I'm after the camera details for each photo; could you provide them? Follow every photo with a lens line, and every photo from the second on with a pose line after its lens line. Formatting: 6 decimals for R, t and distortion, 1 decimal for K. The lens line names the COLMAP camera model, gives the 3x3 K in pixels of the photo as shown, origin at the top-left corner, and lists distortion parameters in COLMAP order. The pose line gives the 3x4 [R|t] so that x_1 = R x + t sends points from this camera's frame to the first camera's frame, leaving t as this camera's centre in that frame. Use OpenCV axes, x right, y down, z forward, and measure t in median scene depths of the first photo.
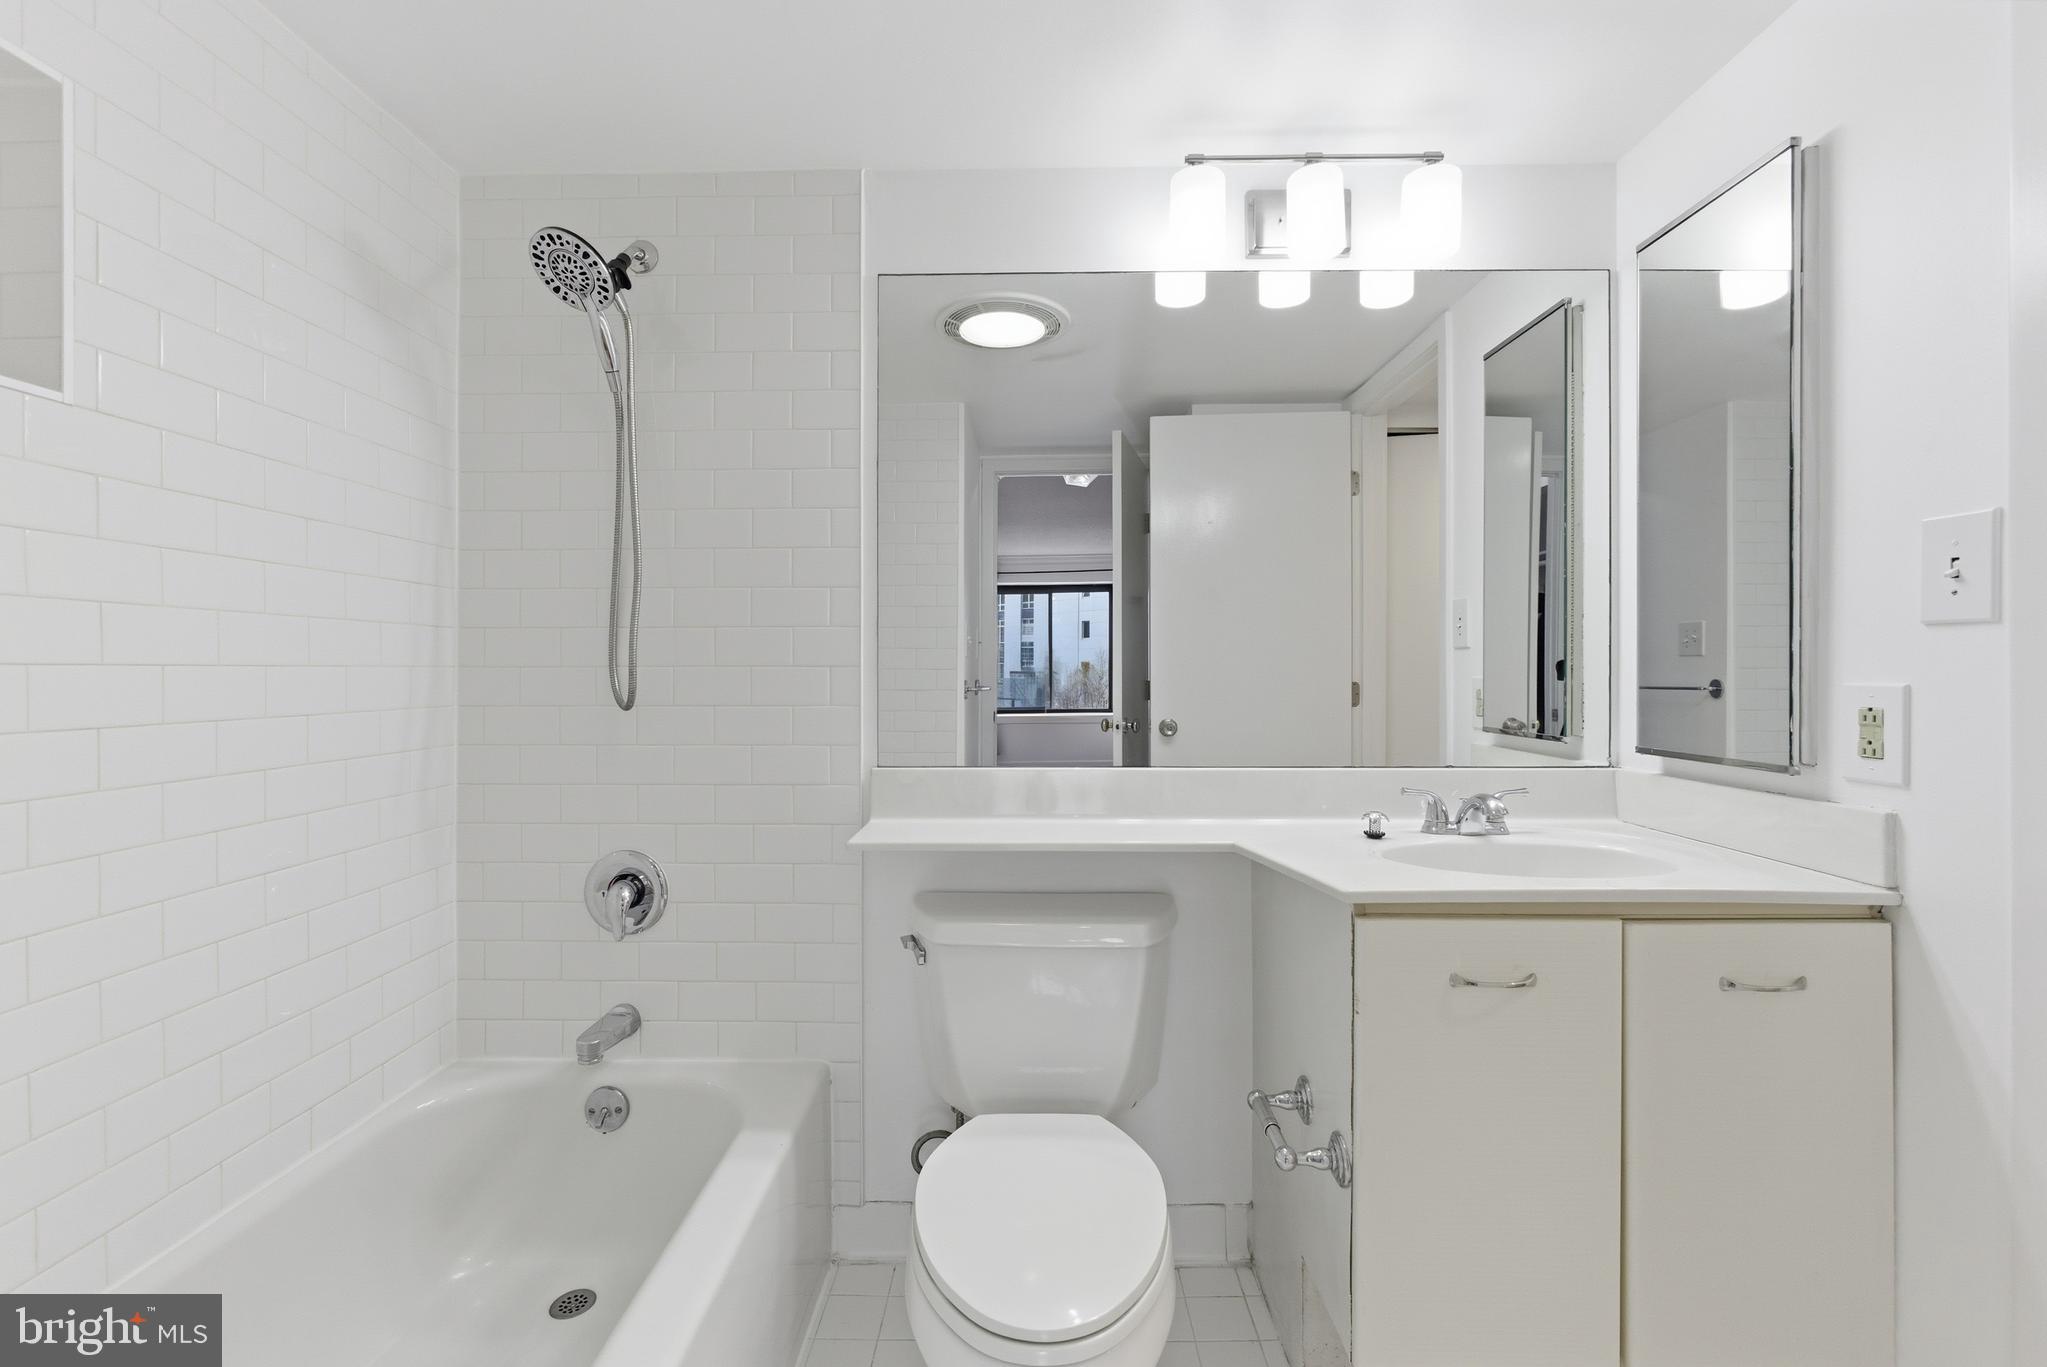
lens RADIAL K [[908.3, 0, 1014.4], [0, 908.3, 675.0], [0, 0, 1]] dist [-0.013279, 0.005097]
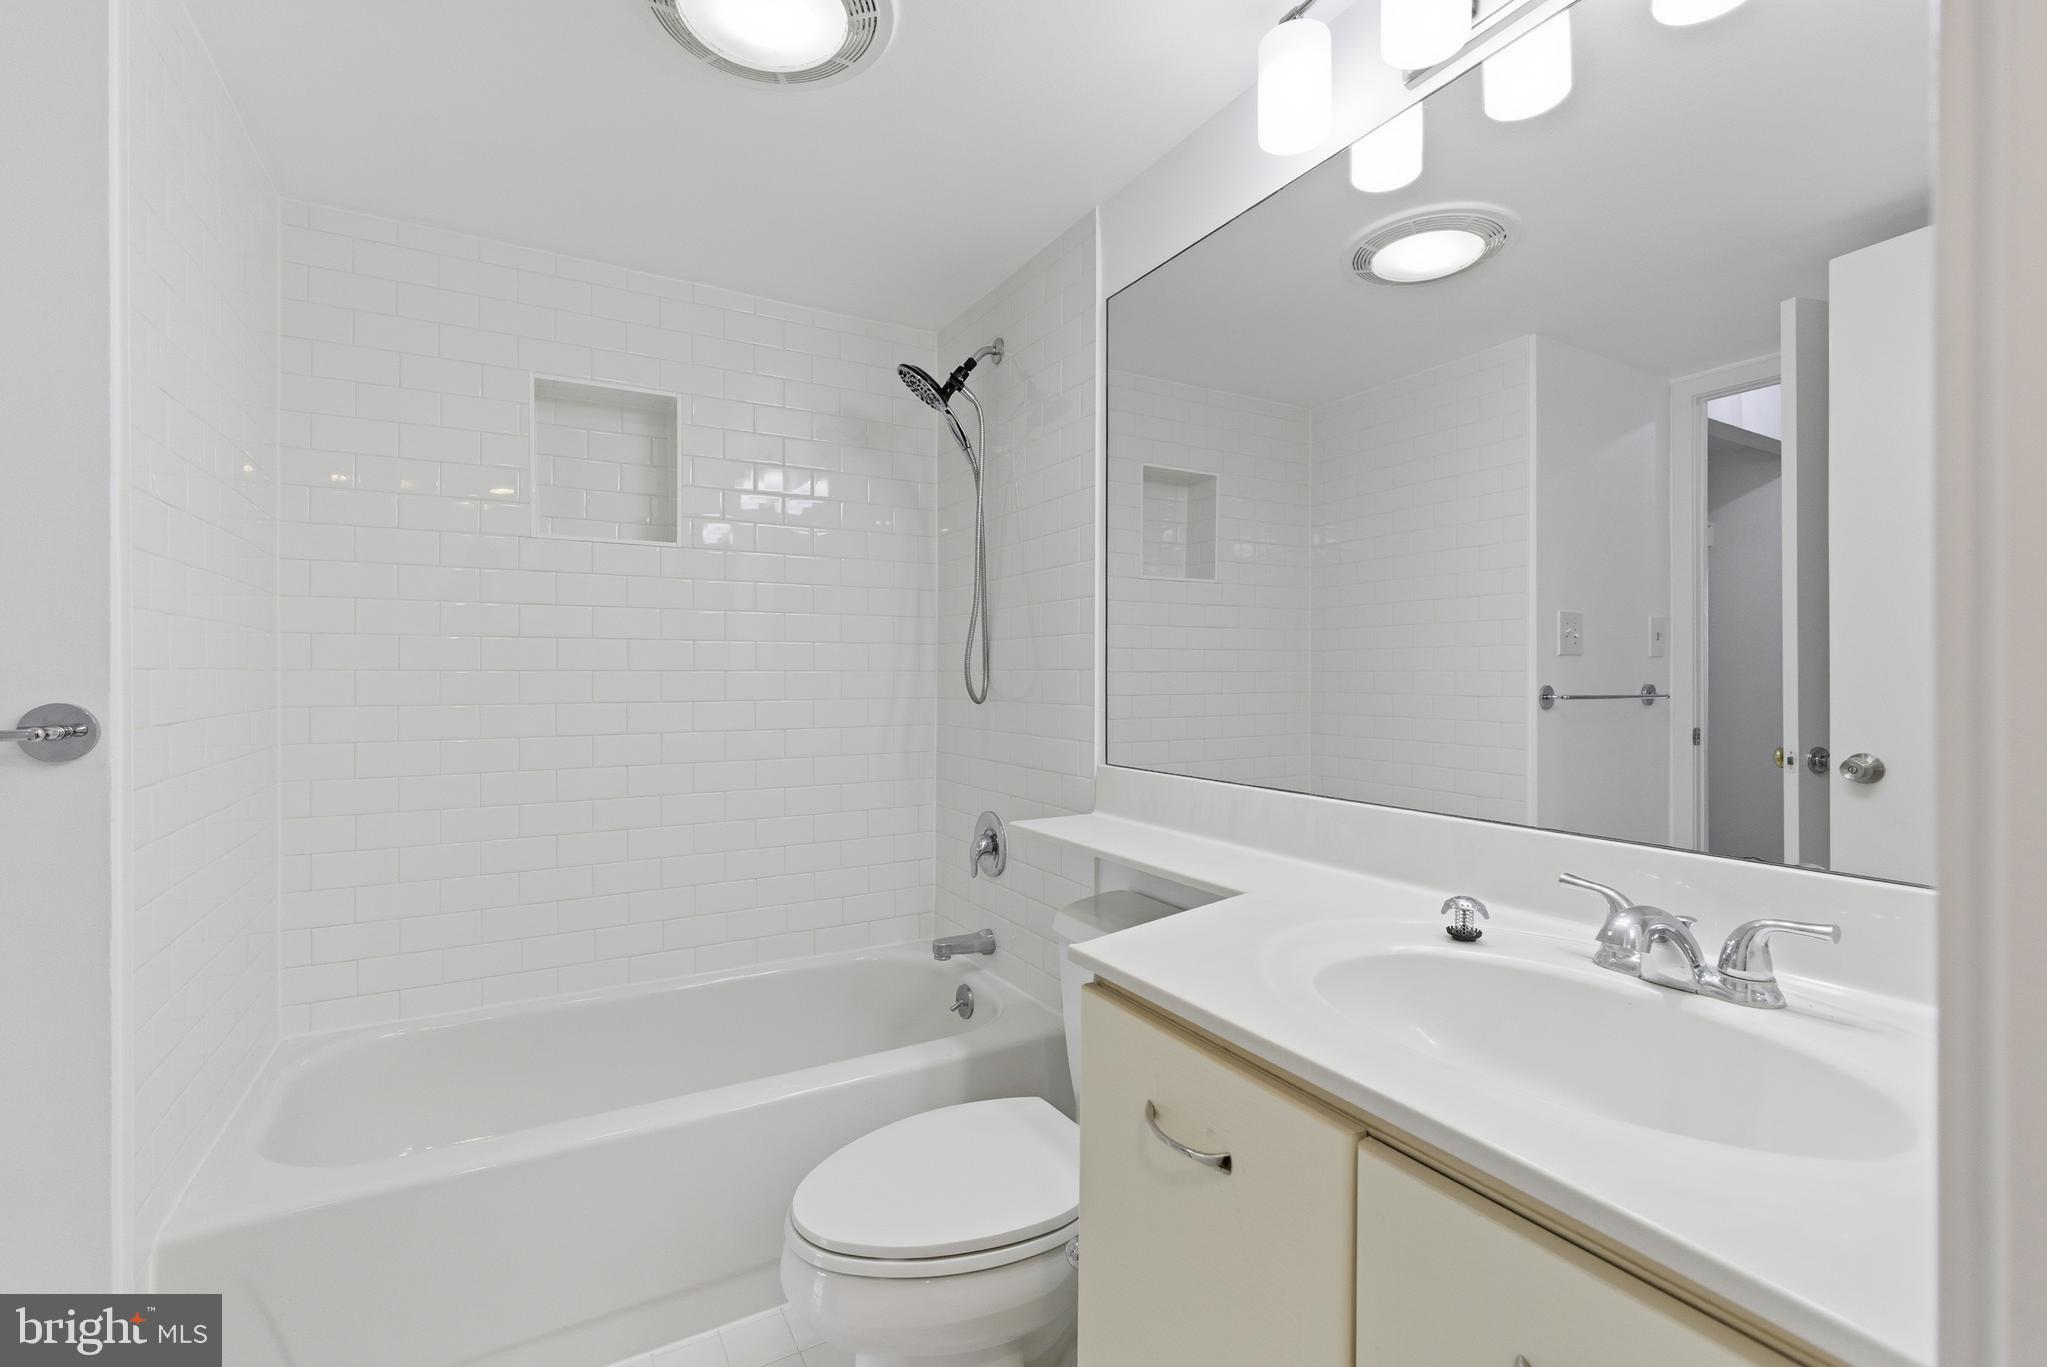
lens RADIAL K [[908.3, 0, 1014.0], [0, 908.3, 683.1], [0, 0, 1]] dist [-0.013279, 0.005097]
pose [[0.500688, 0.009122, -0.865580, 0.744237], [-0.001249, 0.999951, 0.009815, -0.004155], [0.865627, -0.003833, 0.500675, 0.393435]]
